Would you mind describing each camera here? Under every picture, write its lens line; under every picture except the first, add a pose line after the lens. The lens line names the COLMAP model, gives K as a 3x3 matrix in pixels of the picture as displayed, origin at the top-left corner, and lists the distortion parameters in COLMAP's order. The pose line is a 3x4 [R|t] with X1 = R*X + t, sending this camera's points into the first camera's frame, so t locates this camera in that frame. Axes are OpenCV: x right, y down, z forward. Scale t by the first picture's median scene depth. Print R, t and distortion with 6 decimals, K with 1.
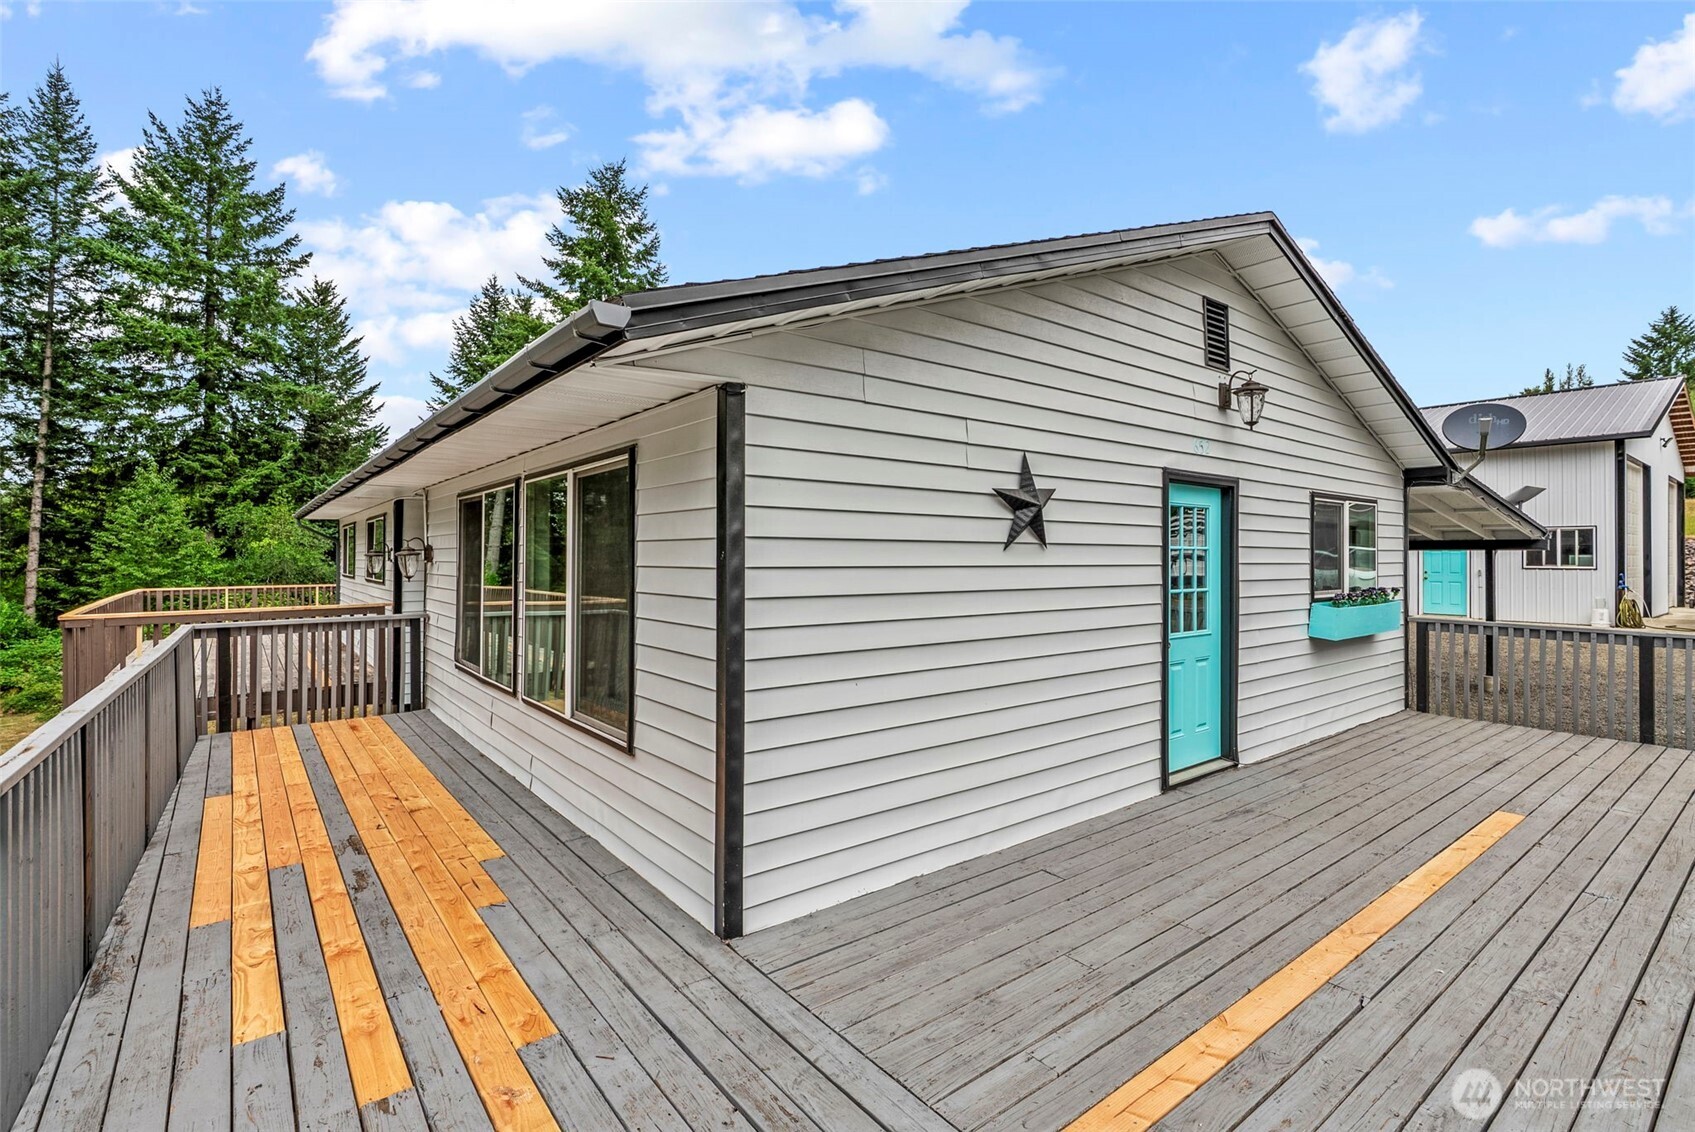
lens RADIAL K [[786.3, 0, 847.5], [0, 786.3, 566.0], [0, 0, 1]] dist [-0.003118, 0.000576]
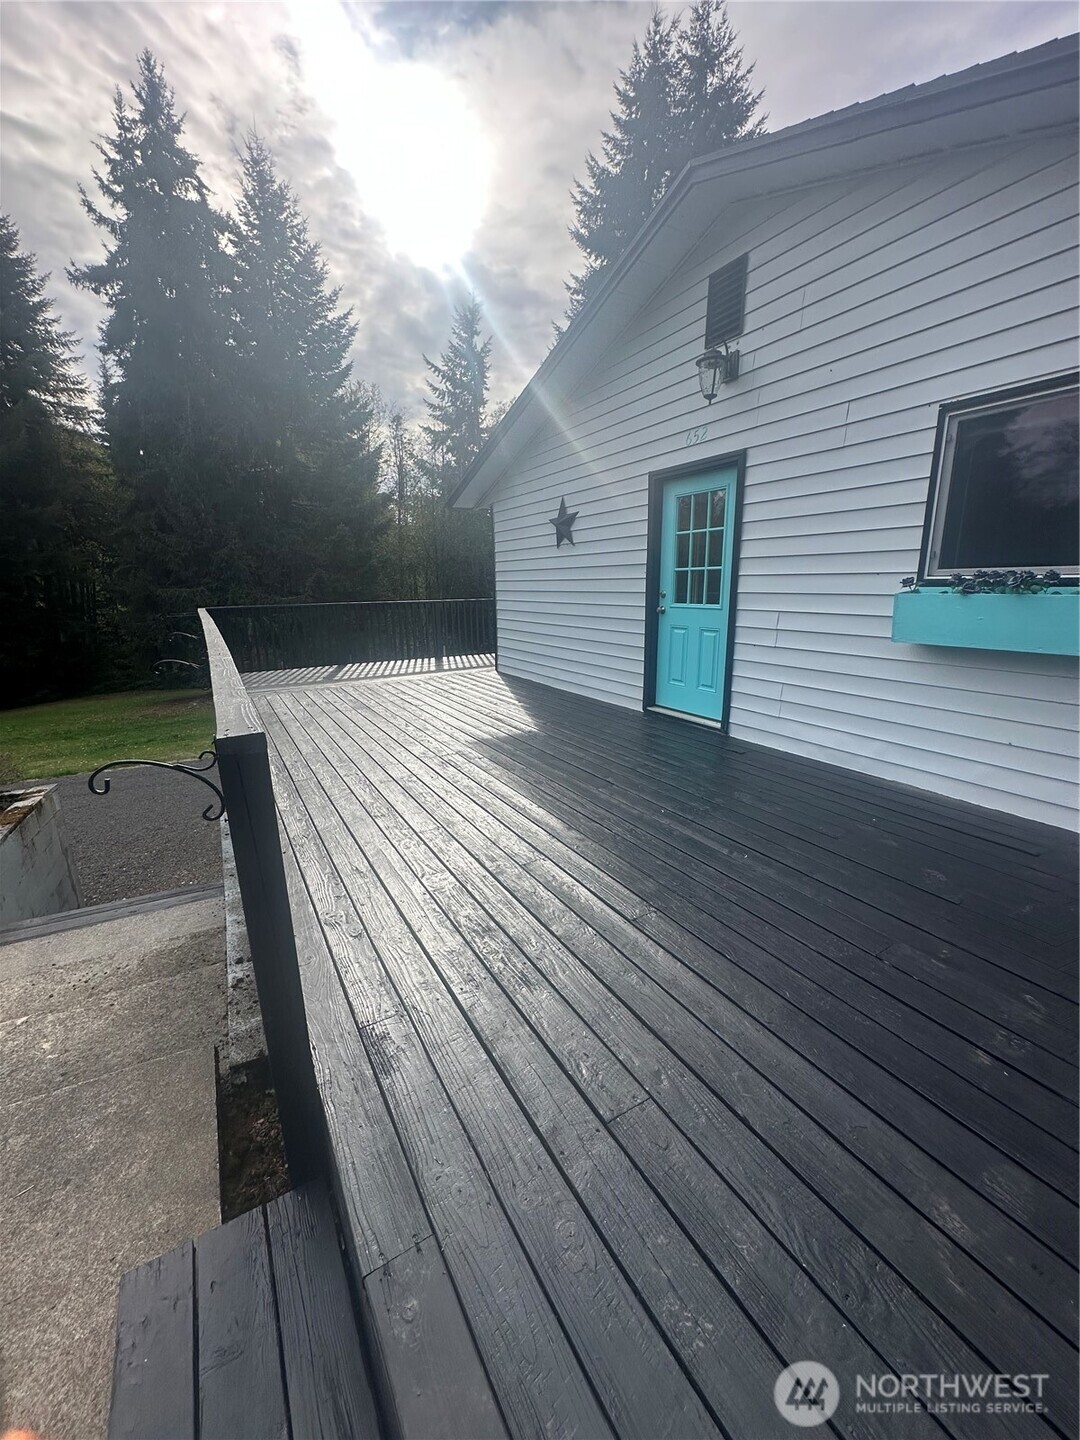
lens RADIAL K [[580.0, 0, 540.0], [0, 580.0, 720.0], [0, 0, 1]] dist [0.000581, 0.000050]
pose [[-0.142434, 0.252839, -0.956967, 1.749129], [0.037113, 0.967508, 0.250100, 0.031350], [0.989108, 0.000107, -0.147189, 1.148164]]
